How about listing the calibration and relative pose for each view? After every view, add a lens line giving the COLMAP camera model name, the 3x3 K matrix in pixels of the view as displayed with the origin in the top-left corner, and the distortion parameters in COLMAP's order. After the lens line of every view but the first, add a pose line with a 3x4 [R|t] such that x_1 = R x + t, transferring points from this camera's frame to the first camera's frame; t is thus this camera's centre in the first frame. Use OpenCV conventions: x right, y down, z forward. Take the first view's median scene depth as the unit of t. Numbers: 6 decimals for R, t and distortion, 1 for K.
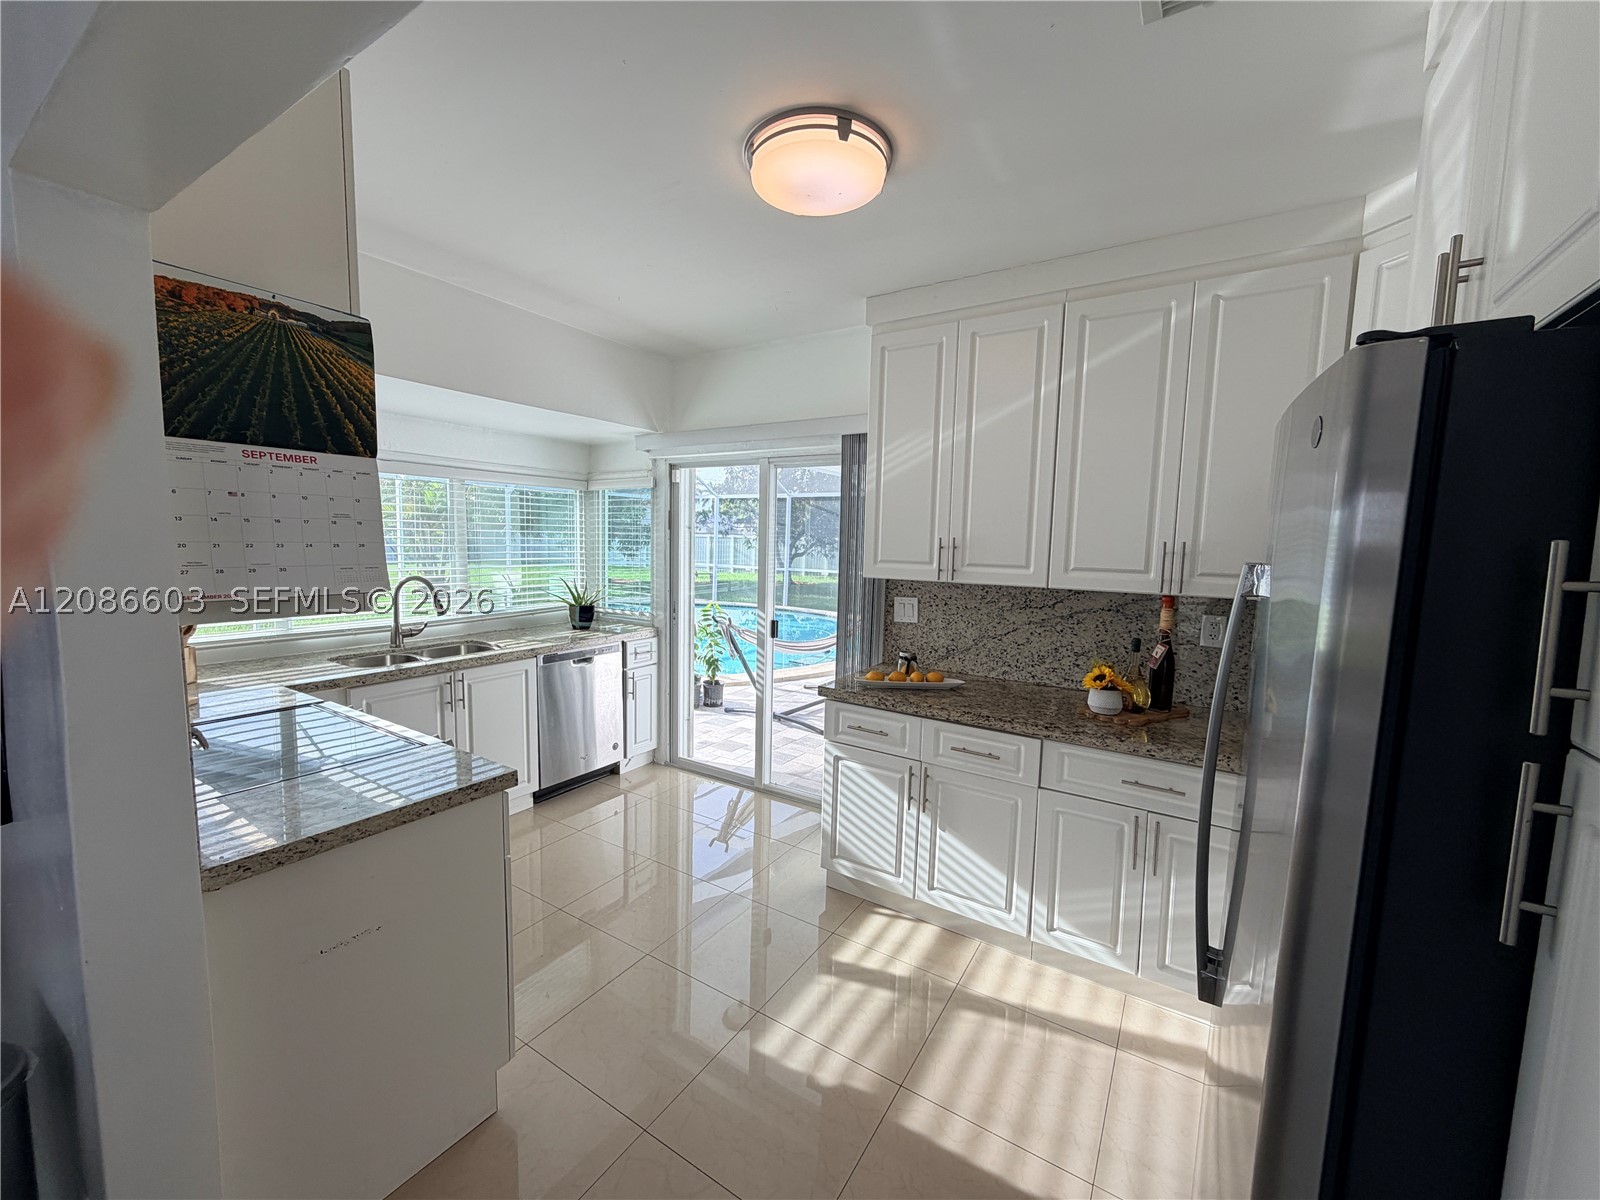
lens RADIAL K [[632.6, 0, 800.0], [0, 632.6, 600.0], [0, 0, 1]] dist [0.001740, 0.000188]
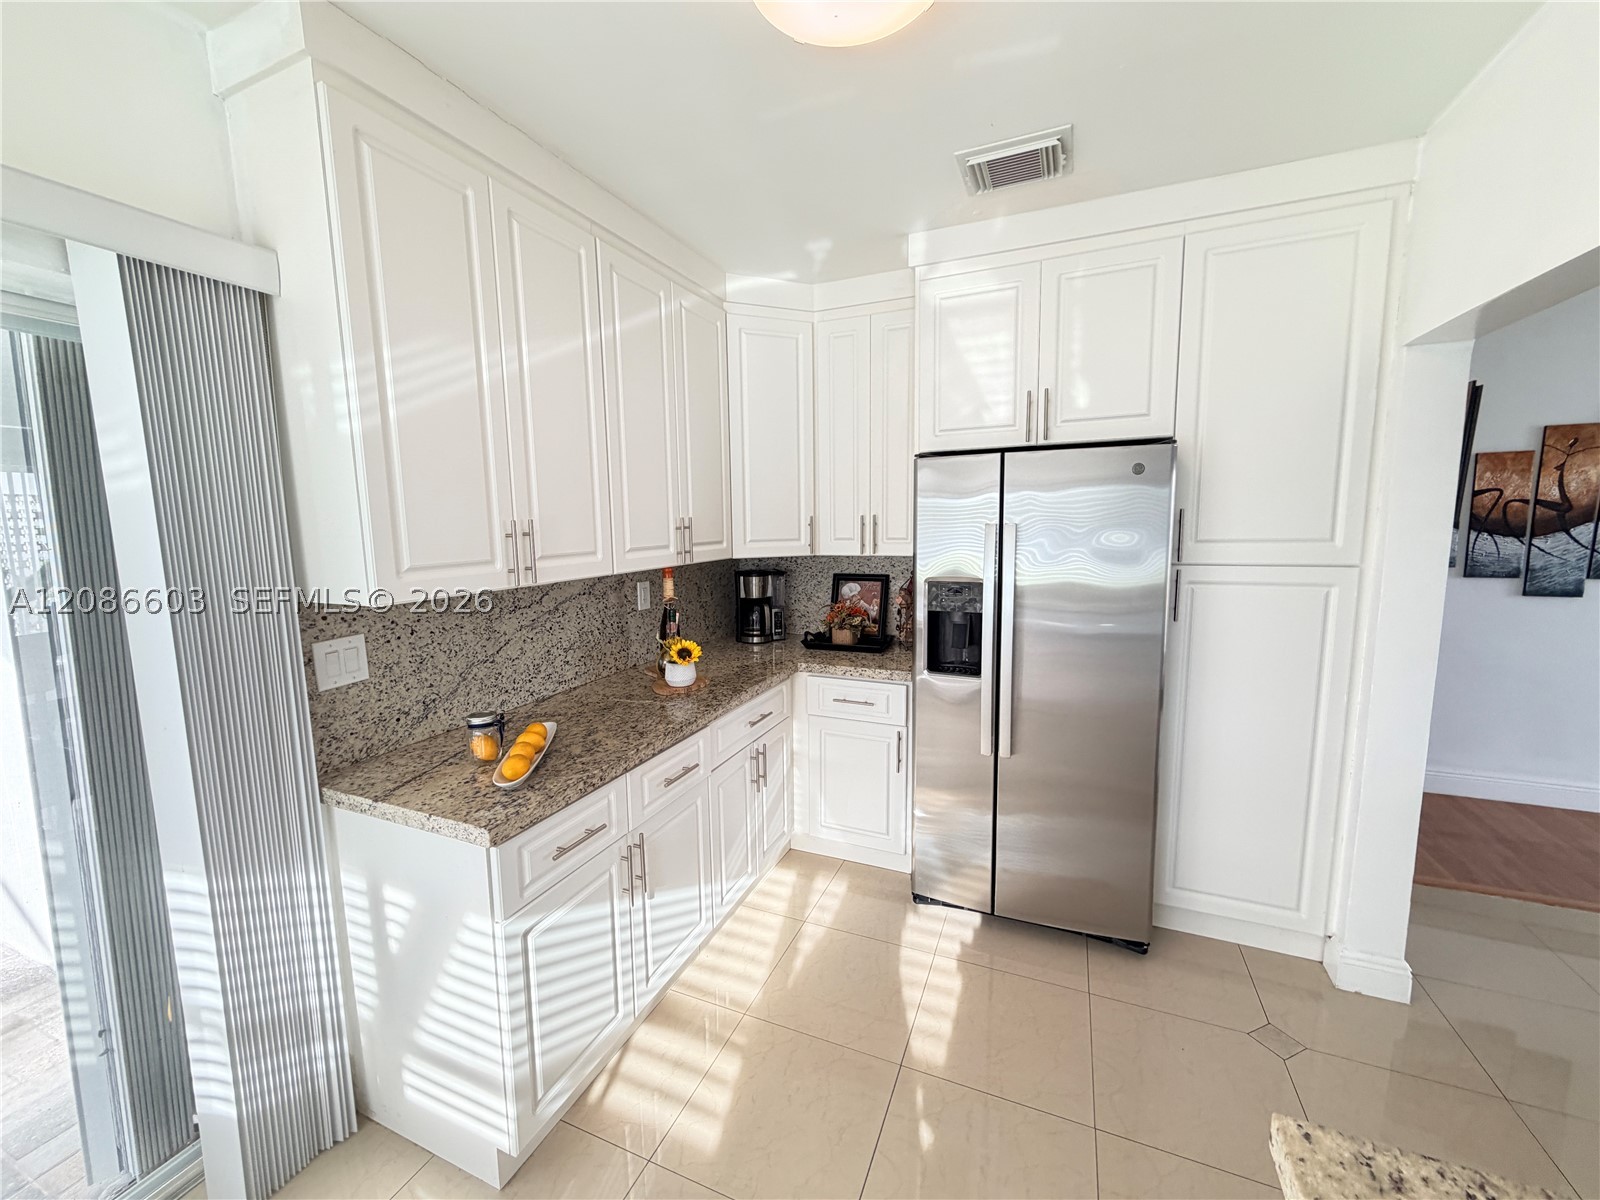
lens RADIAL K [[632.6, 0, 800.0], [0, 632.6, 600.0], [0, 0, 1]] dist [0.001740, 0.000188]
pose [[-0.159687, -0.147419, 0.976098, -0.464024], [0.112849, 0.979578, 0.166406, -0.092448], [-0.980696, 0.136725, -0.139790, 0.806591]]
